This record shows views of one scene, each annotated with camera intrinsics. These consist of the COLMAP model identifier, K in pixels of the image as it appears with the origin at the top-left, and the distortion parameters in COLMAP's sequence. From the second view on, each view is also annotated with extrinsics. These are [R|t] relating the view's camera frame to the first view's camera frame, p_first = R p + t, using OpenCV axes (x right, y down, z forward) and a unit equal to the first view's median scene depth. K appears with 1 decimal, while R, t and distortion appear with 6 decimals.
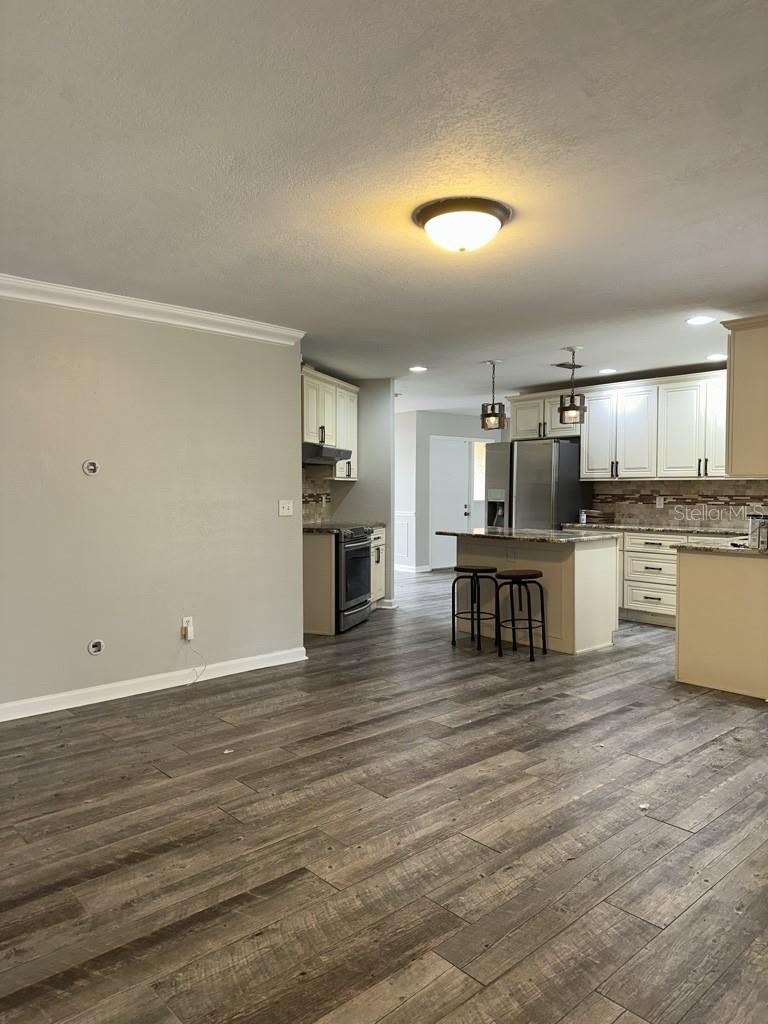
lens RADIAL K [[713.0, 0, 381.2], [0, 713.0, 506.4], [0, 0, 1]] dist [0.135417, -0.185123]
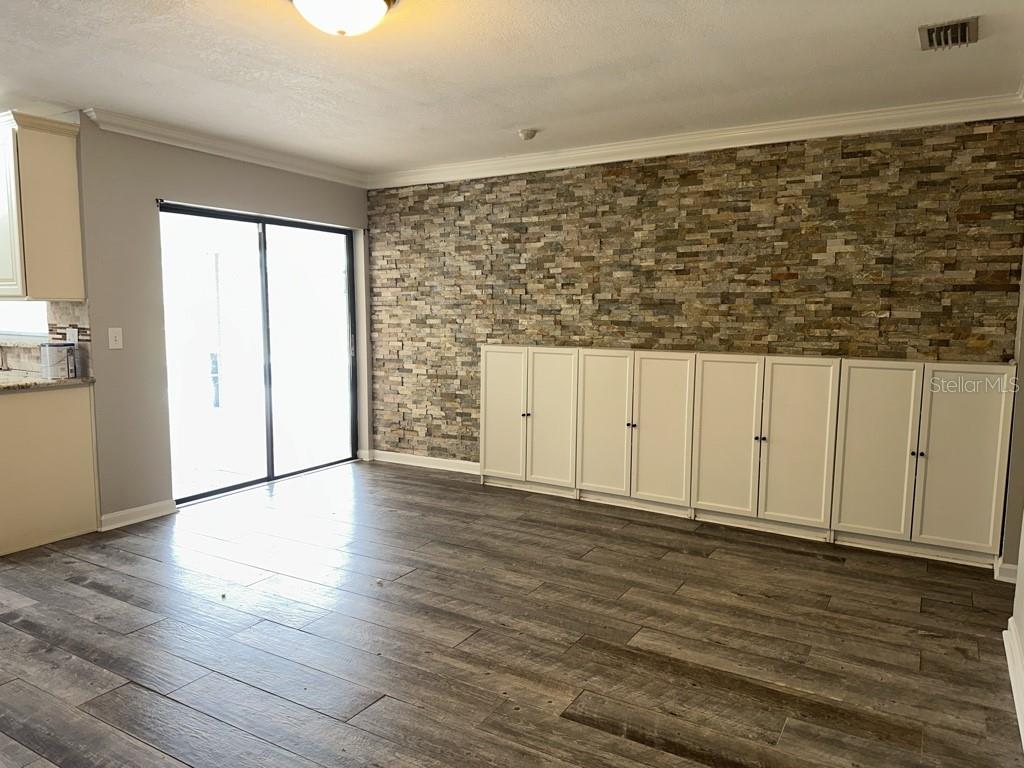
lens RADIAL K [[713.0, 0, 509.4], [0, 713.0, 389.8], [0, 0, 1]] dist [0.135417, -0.185123]
pose [[-0.291435, -0.112329, 0.949973, -0.377901], [0.020169, 0.992139, 0.123502, -0.022114], [-0.956378, 0.055153, -0.286879, 0.520747]]
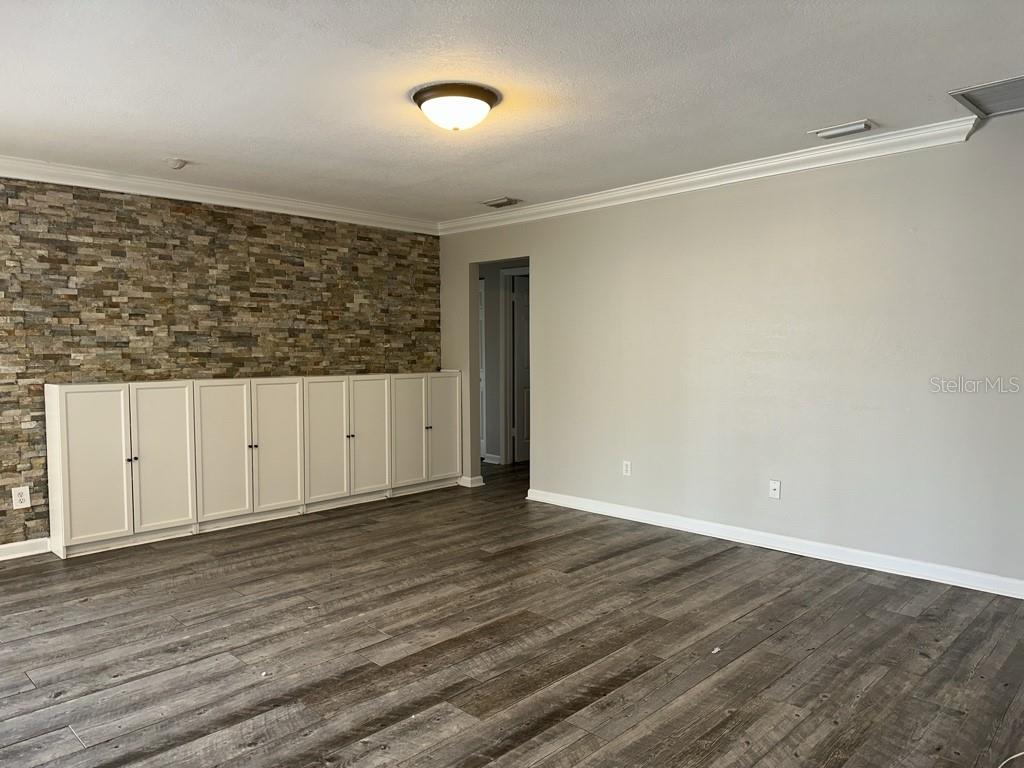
lens RADIAL K [[713.0, 0, 509.4], [0, 713.0, 389.8], [0, 0, 1]] dist [0.135417, -0.185123]
pose [[-0.998266, 0.007993, -0.058312, 0.046805], [0.002855, 0.996145, 0.087673, -0.026912], [0.058788, 0.087355, -0.994441, 1.023630]]
